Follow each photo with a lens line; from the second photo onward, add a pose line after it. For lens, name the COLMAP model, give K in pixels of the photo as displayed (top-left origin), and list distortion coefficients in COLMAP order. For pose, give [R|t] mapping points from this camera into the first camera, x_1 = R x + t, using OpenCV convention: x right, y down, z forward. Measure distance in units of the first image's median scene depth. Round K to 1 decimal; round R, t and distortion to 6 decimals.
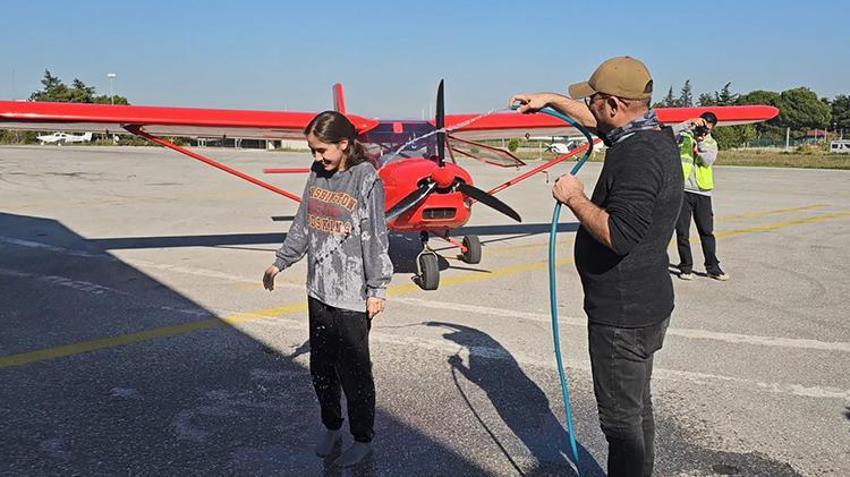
lens RADIAL K [[731.6, 0, 425.0], [0, 731.6, 238.5], [0, 0, 1]] dist [-0.002295, 0.006332]
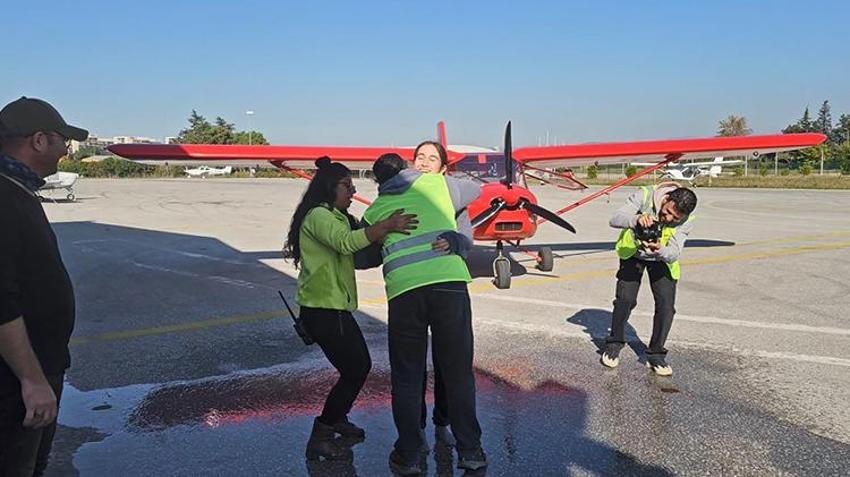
lens RADIAL K [[731.6, 0, 425.0], [0, 731.6, 238.5], [0, 0, 1]] dist [-0.002295, 0.006332]
pose [[0.986406, 0.000695, -0.164322, 0.061486], [-0.007102, 0.999237, -0.038401, 0.026112], [0.164170, 0.039046, 0.985659, -0.190821]]
